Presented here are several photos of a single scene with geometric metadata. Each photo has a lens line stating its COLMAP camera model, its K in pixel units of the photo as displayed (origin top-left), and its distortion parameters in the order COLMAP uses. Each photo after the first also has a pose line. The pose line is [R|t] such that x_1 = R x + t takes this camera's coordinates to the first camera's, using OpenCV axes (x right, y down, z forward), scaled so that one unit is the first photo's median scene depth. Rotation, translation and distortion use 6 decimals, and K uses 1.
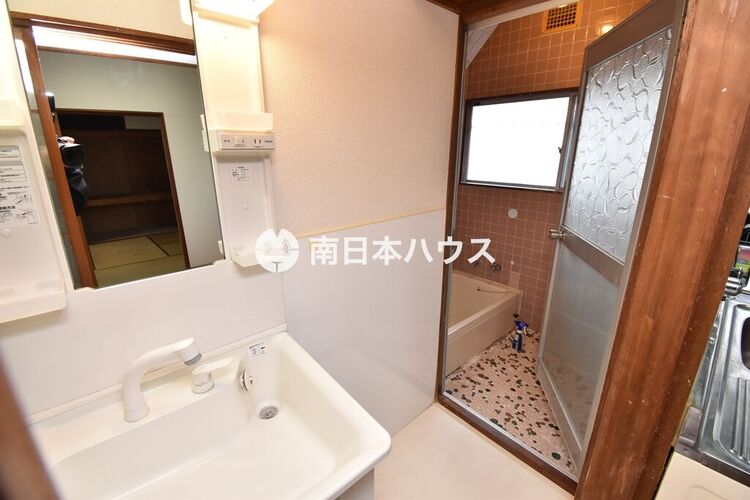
lens RADIAL K [[334.8, 0, 372.9], [0, 334.8, 248.1], [0, 0, 1]] dist [0.007850, -0.004951]
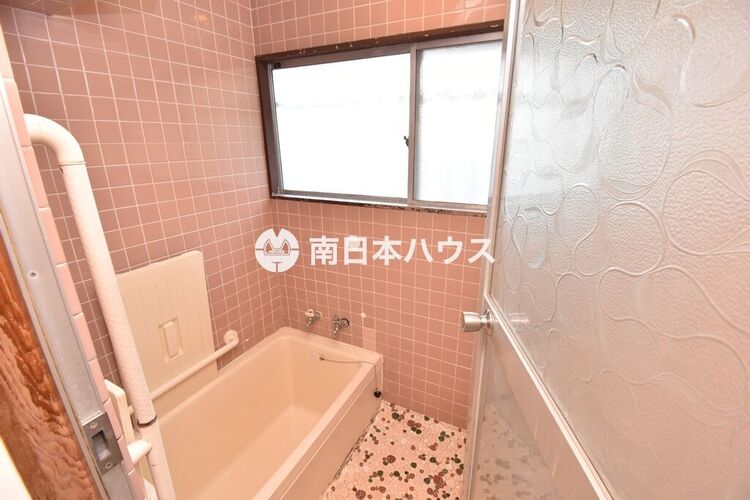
lens RADIAL K [[334.8, 0, 376.1], [0, 334.8, 247.1], [0, 0, 1]] dist [0.007850, -0.004951]
pose [[0.930268, -0.124540, 0.345097, 0.233175], [0.116917, 0.992214, 0.042906, -0.114005], [-0.347753, 0.000434, 0.937586, 0.383133]]
